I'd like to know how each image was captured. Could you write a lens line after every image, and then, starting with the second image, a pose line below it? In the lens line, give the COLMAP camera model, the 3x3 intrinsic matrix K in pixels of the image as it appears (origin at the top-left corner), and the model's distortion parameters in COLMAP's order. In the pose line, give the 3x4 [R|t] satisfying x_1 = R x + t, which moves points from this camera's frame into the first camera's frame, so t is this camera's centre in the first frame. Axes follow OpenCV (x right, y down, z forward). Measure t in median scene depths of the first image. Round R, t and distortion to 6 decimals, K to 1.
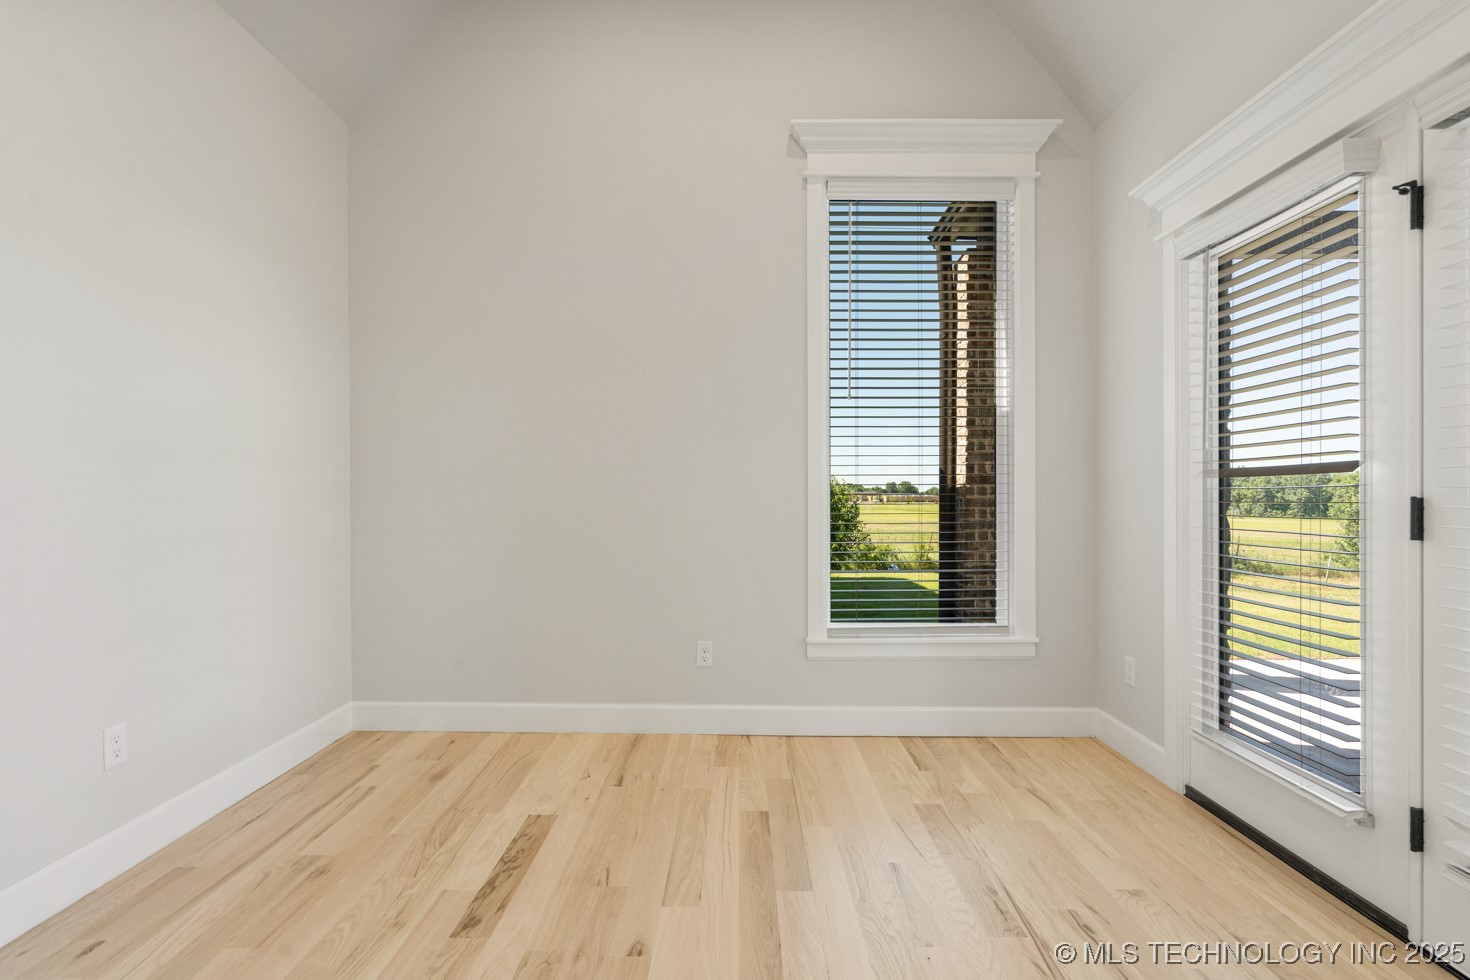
lens RADIAL K [[681.7, 0, 732.2], [0, 681.7, 485.1], [0, 0, 1]] dist [0.000734, 0.002030]
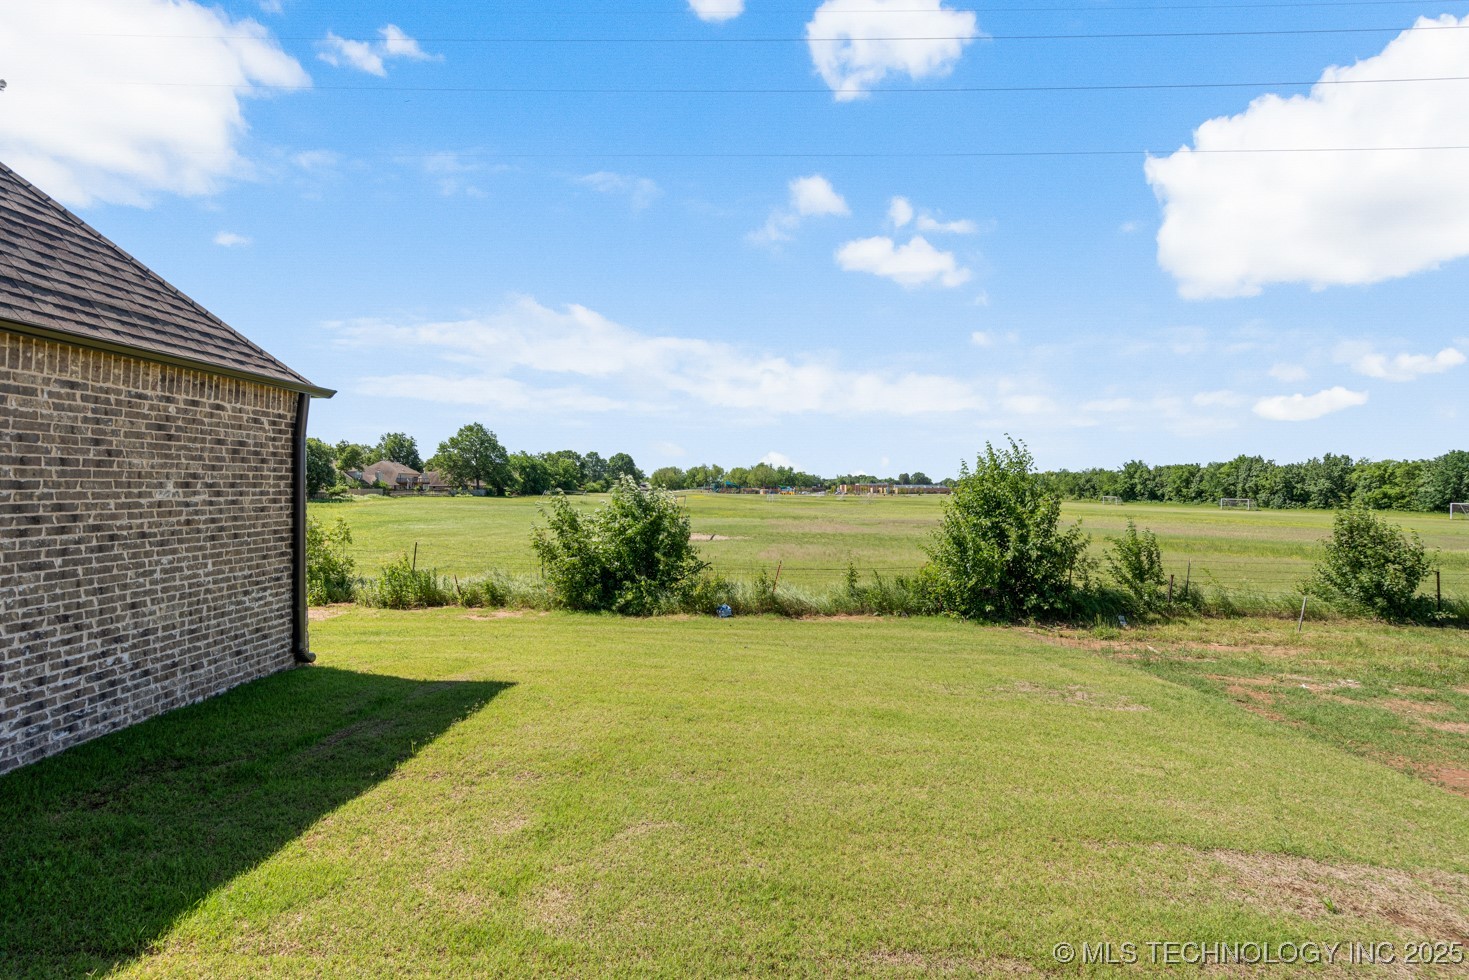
lens RADIAL K [[681.3, 0, 723.0], [0, 681.3, 489.3], [0, 0, 1]] dist [0.000734, 0.002030]
pose [[0.999526, -0.006565, -0.030065, 0.254817], [0.007090, 0.999824, 0.017363, -0.025728], [0.029945, -0.017568, 0.999397, 0.232313]]
